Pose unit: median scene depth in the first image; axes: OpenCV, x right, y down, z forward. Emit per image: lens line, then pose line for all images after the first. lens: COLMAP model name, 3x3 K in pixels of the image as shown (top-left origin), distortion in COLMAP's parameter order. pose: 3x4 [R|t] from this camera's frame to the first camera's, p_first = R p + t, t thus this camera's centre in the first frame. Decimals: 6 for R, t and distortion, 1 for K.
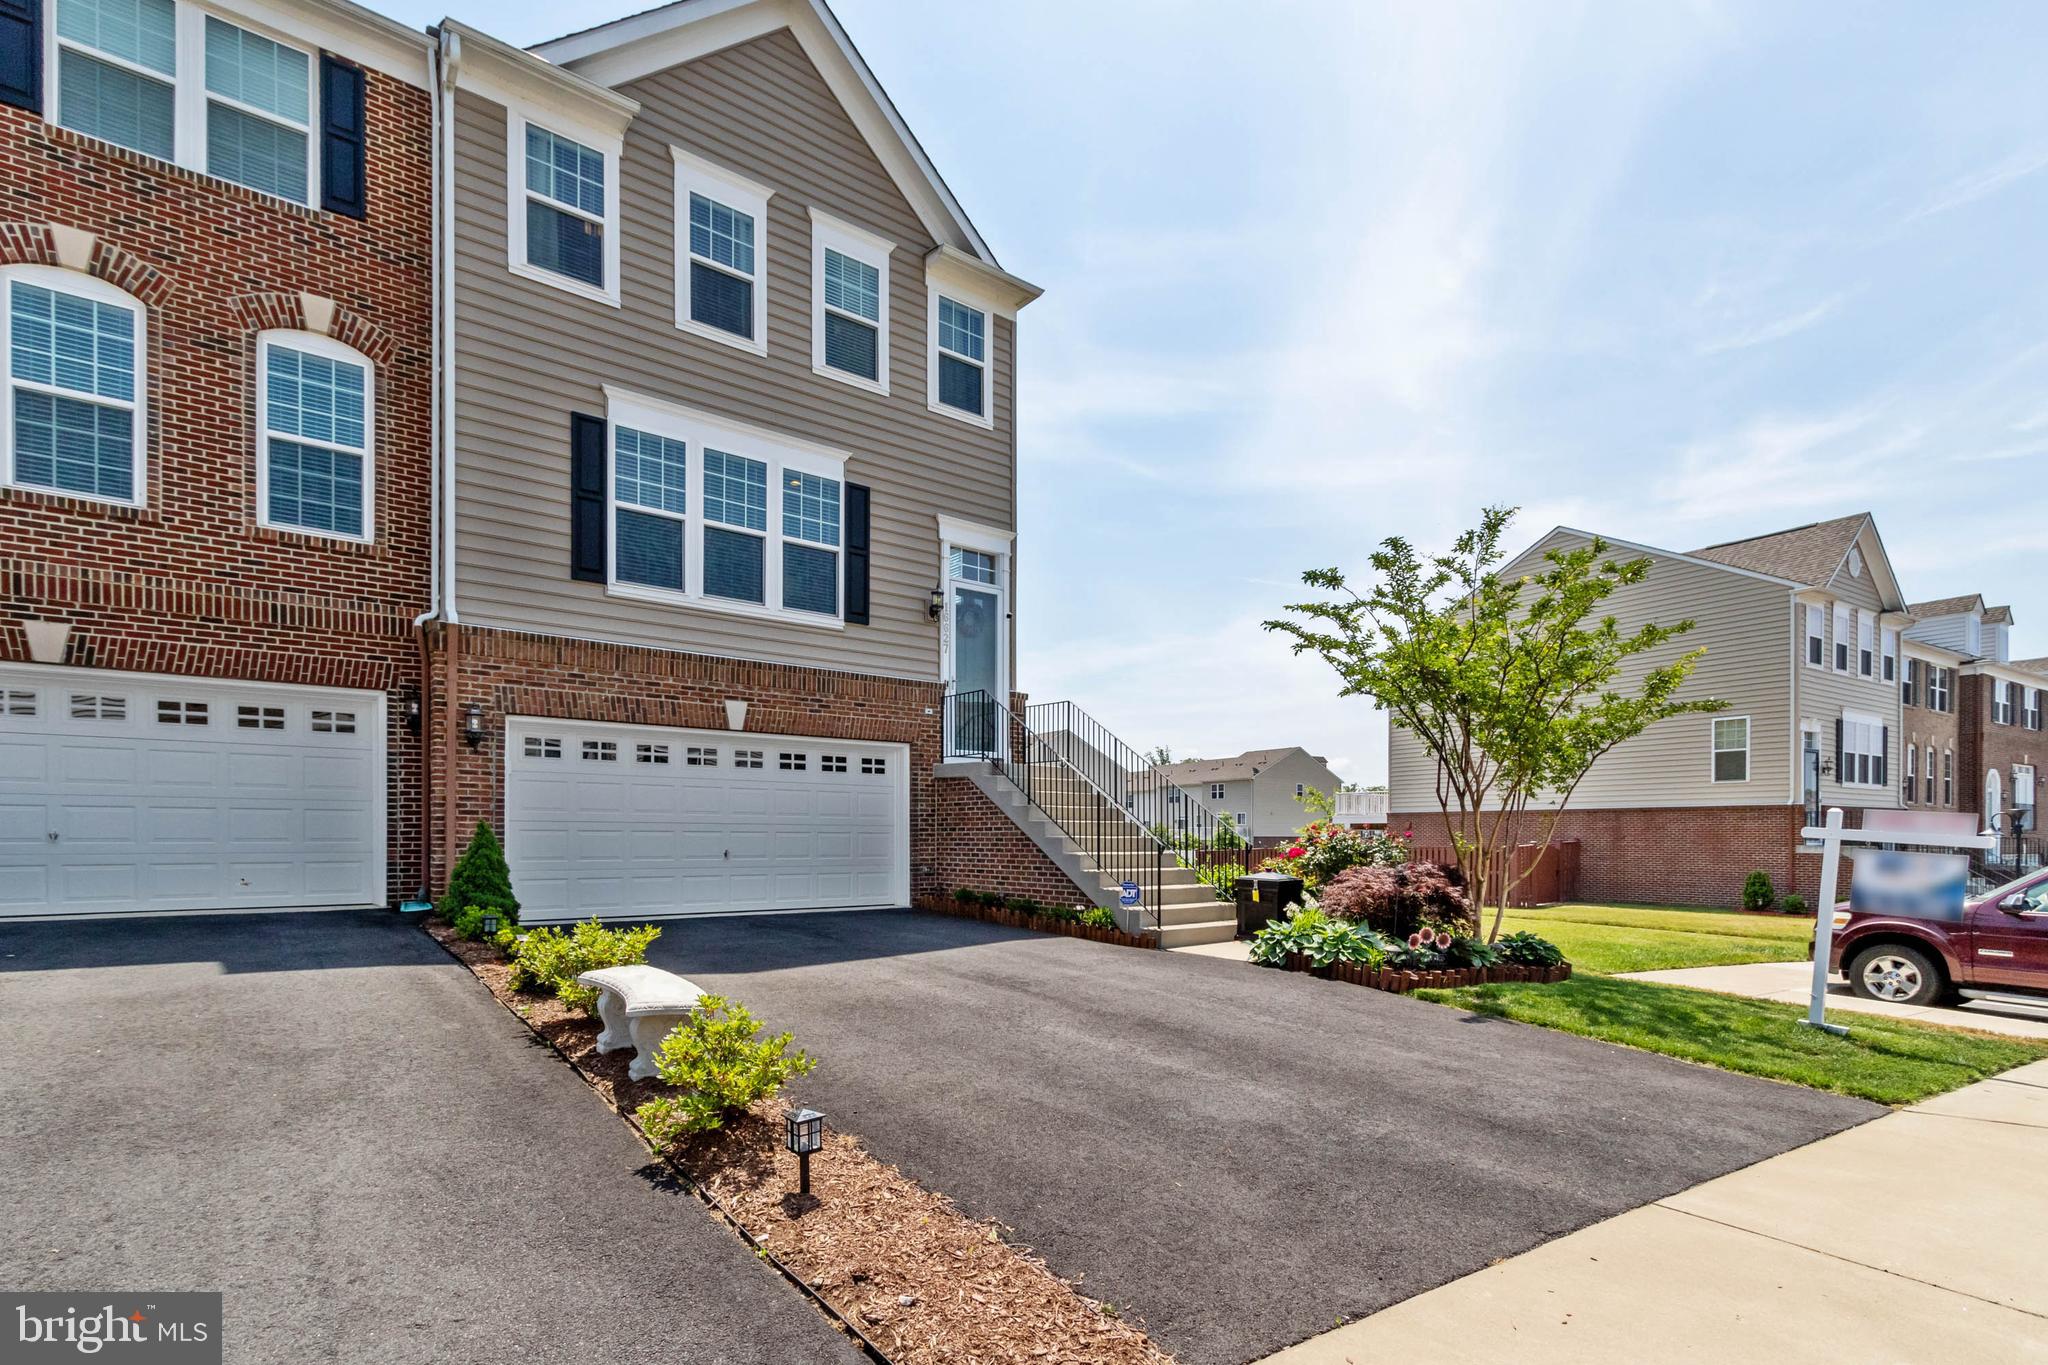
lens RADIAL K [[950.2, 0, 1024.0], [0, 950.2, 682.5], [0, 0, 1]] dist [-0.001179, -0.000275]
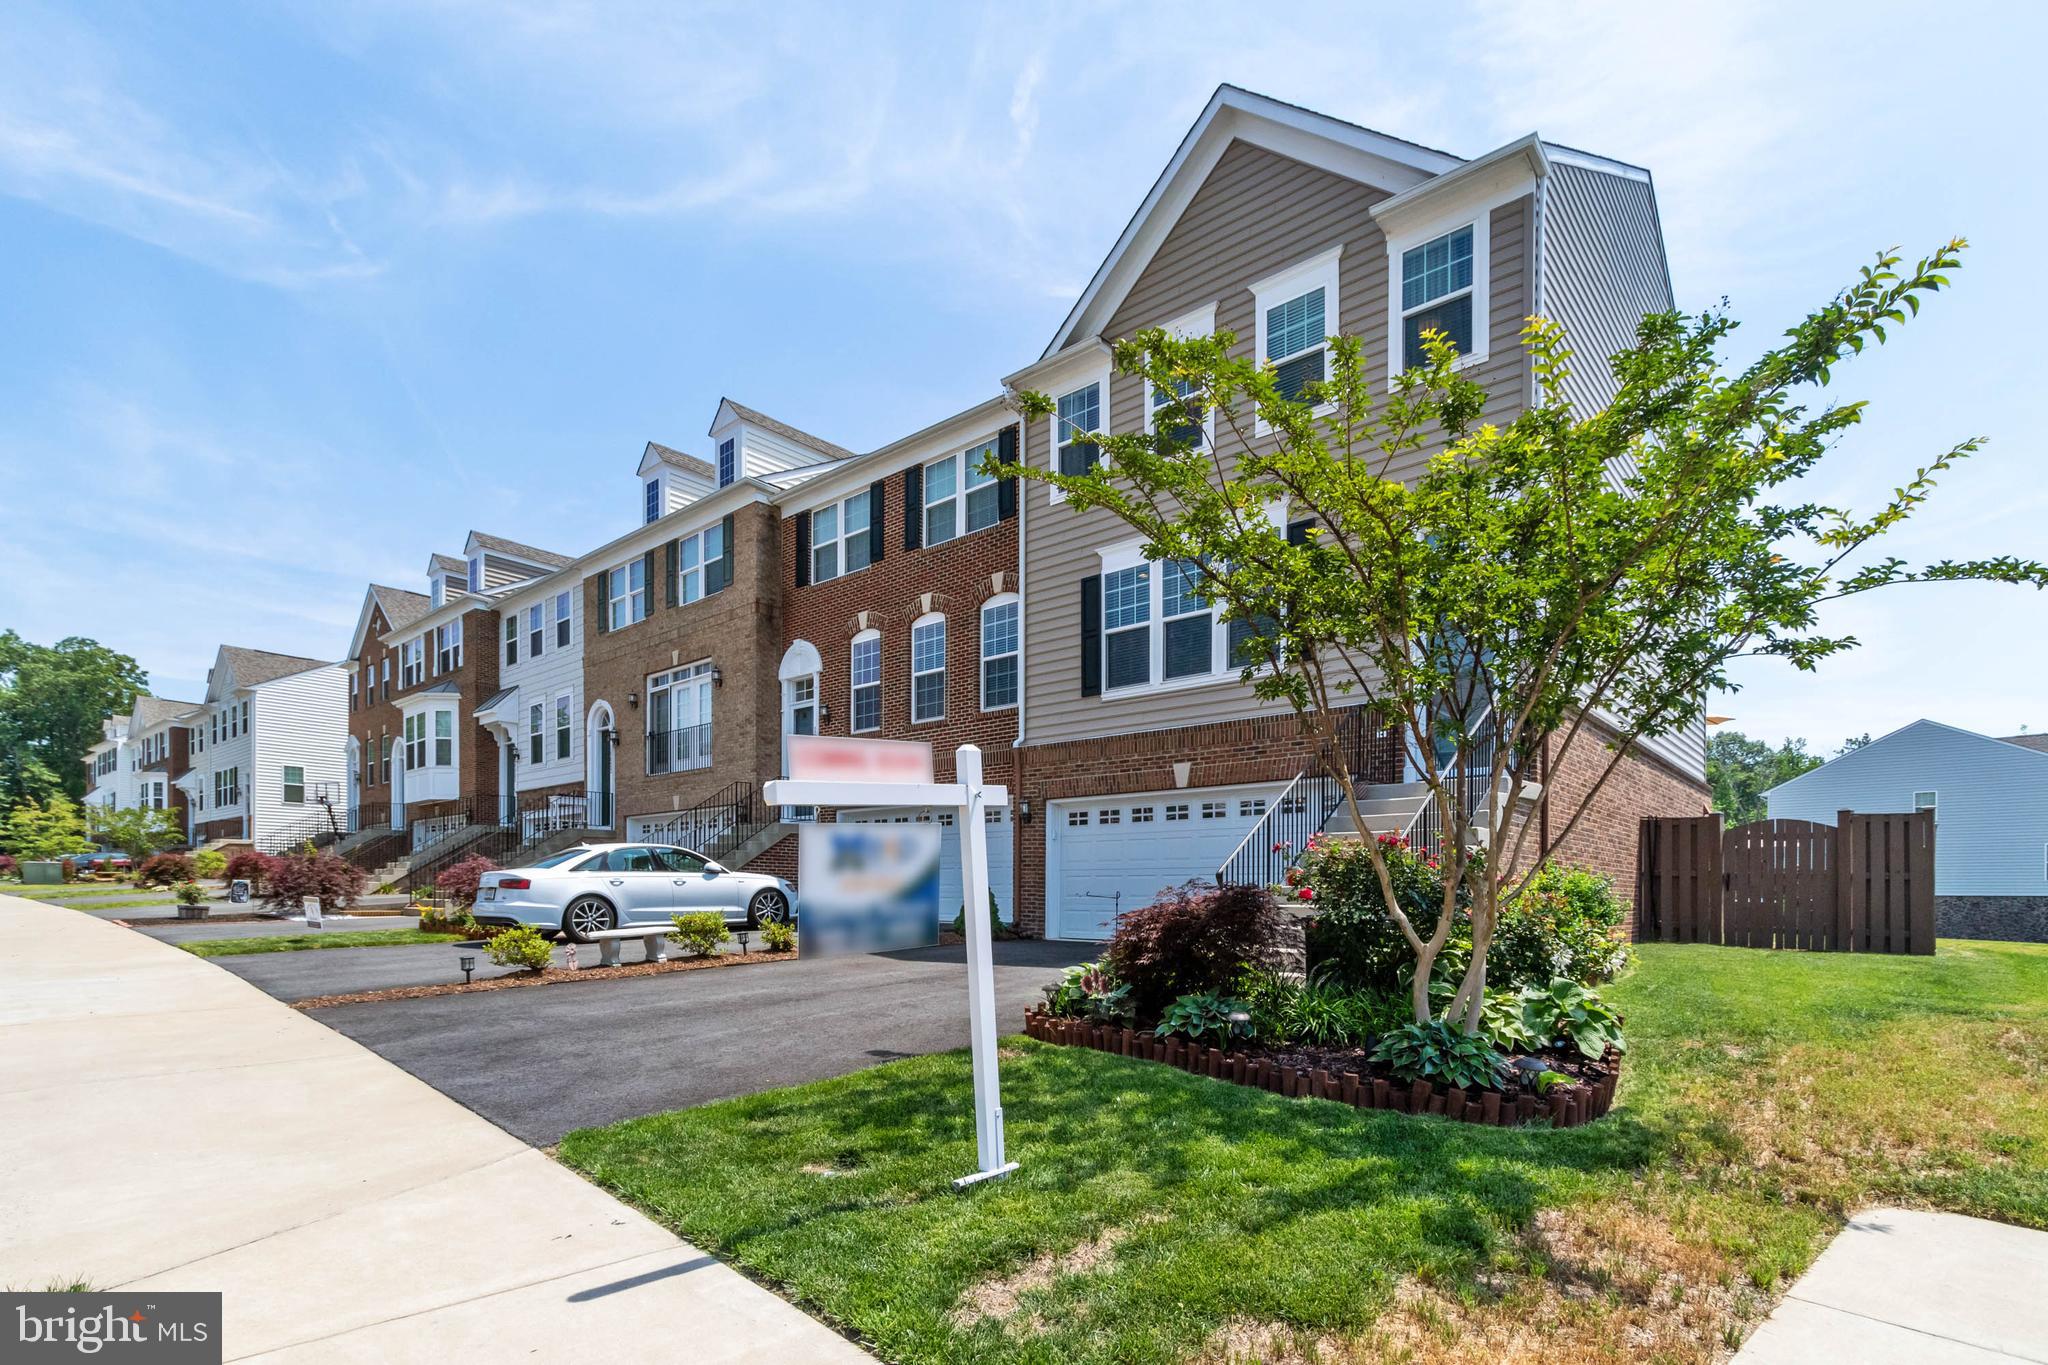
lens RADIAL K [[969.9, 0, 1027.8], [0, 969.9, 727.1], [0, 0, 1]] dist [-0.001529, -0.000030]
pose [[0.185039, -0.175891, -0.966862, 0.829375], [0.146675, 0.977775, -0.149806, 0.128098], [0.971724, -0.114095, 0.206726, 0.576764]]
